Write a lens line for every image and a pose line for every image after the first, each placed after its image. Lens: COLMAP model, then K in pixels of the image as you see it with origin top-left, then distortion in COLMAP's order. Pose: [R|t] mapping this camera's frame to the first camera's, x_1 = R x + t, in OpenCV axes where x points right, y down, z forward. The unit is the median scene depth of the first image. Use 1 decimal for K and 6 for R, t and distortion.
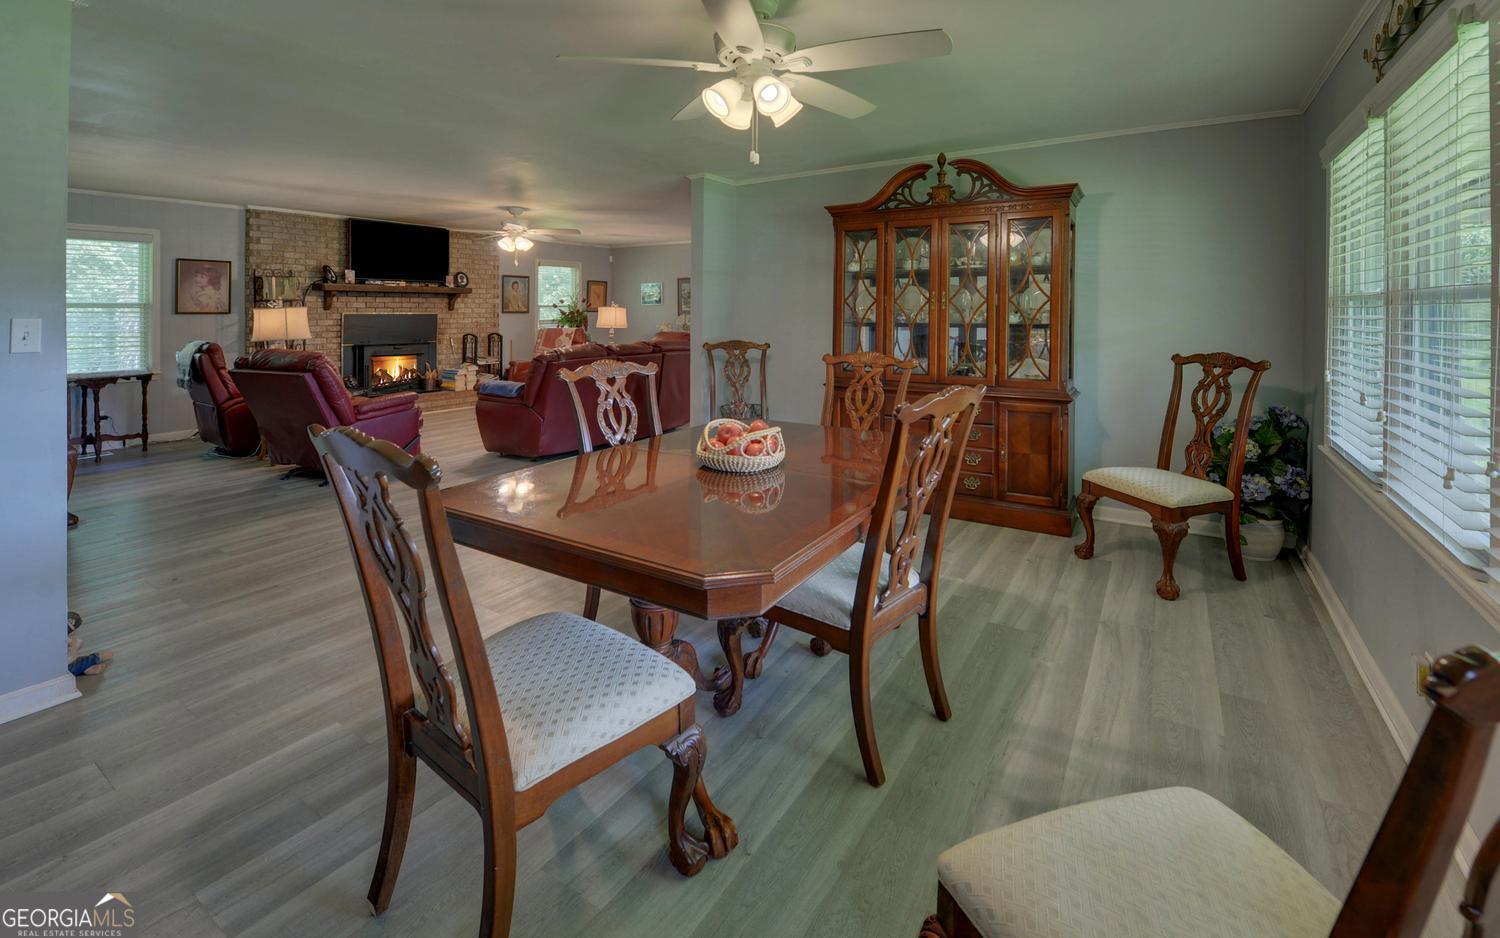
lens RADIAL K [[629.4, 0, 750.0], [0, 629.4, 469.0], [0, 0, 1]] dist [-0.000368, -0.000086]
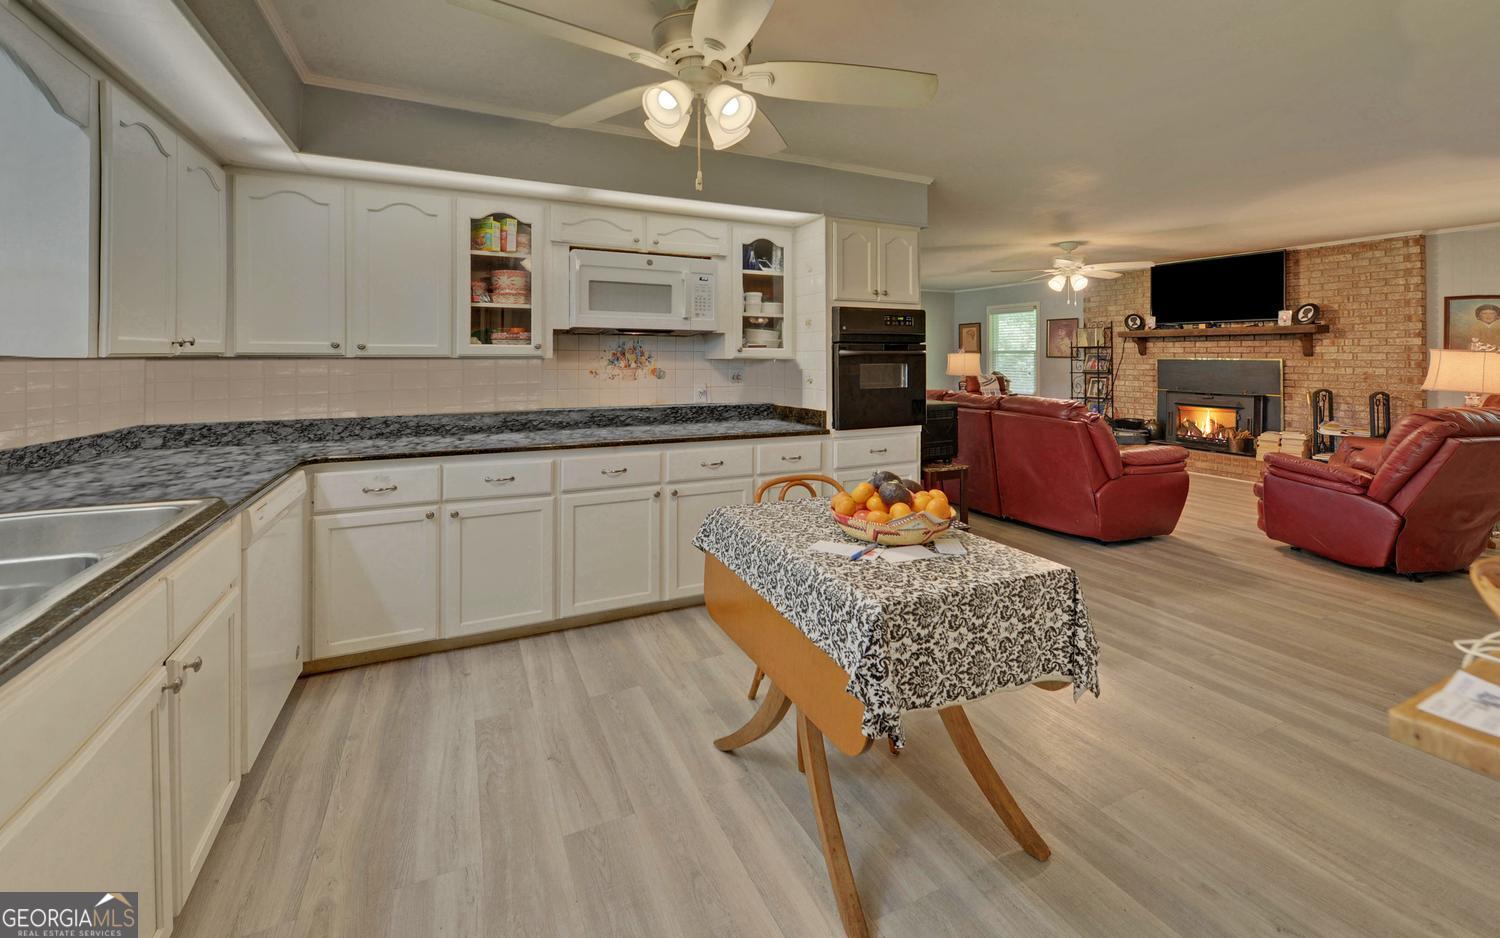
lens RADIAL K [[629.4, 0, 750.0], [0, 629.4, 469.0], [0, 0, 1]] dist [-0.000368, -0.000086]
pose [[-0.527881, 0.144280, -0.836974, 0.543593], [-0.216858, 0.929904, 0.297072, -0.228918], [0.821167, 0.338323, -0.459590, 0.938935]]
